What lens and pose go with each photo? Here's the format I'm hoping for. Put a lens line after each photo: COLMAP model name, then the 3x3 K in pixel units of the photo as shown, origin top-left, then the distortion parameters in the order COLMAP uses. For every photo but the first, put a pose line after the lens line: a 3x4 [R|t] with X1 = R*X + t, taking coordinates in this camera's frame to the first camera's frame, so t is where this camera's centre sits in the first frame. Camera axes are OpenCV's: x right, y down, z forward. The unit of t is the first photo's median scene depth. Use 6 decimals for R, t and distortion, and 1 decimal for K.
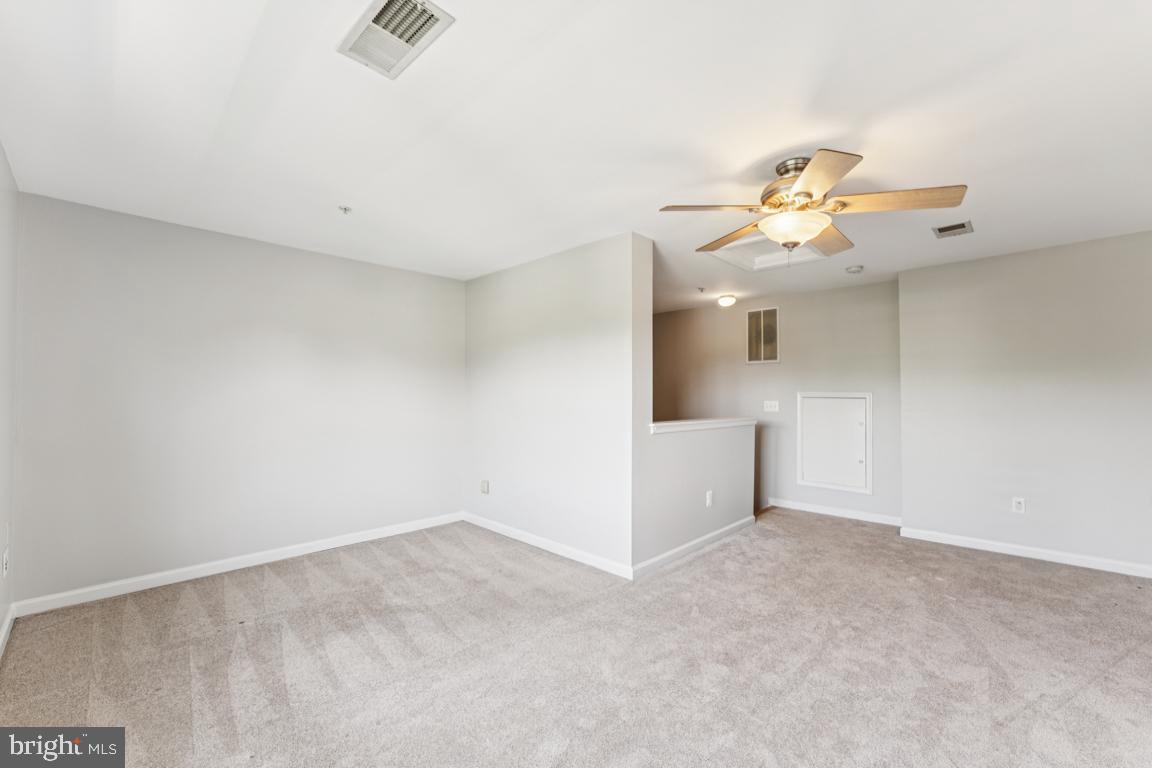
lens RADIAL K [[476.8, 0, 577.7], [0, 476.8, 388.6], [0, 0, 1]] dist [0.000045, 0.000099]
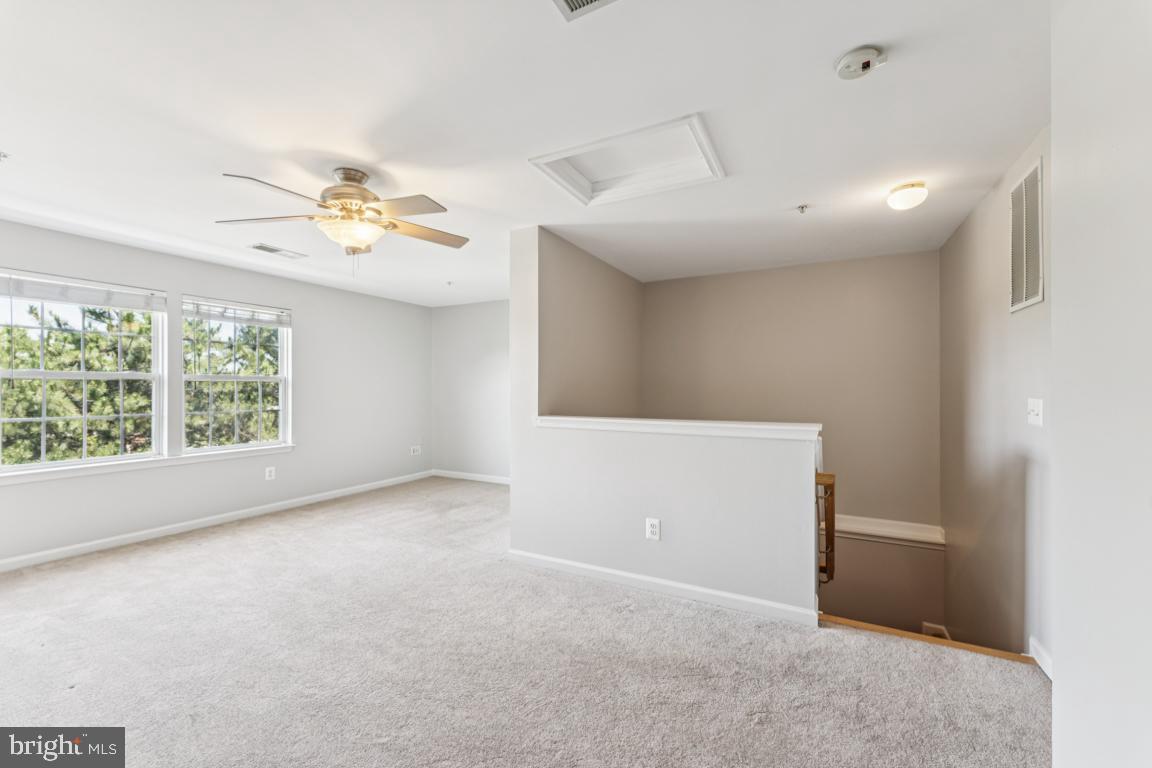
lens RADIAL K [[476.8, 0, 577.7], [0, 476.8, 388.6], [0, 0, 1]] dist [0.000045, 0.000099]
pose [[0.254863, -0.000897, -0.966977, 1.222472], [0.015102, 0.999881, 0.003052, 0.014020], [0.966859, -0.015381, 0.254847, 0.902517]]
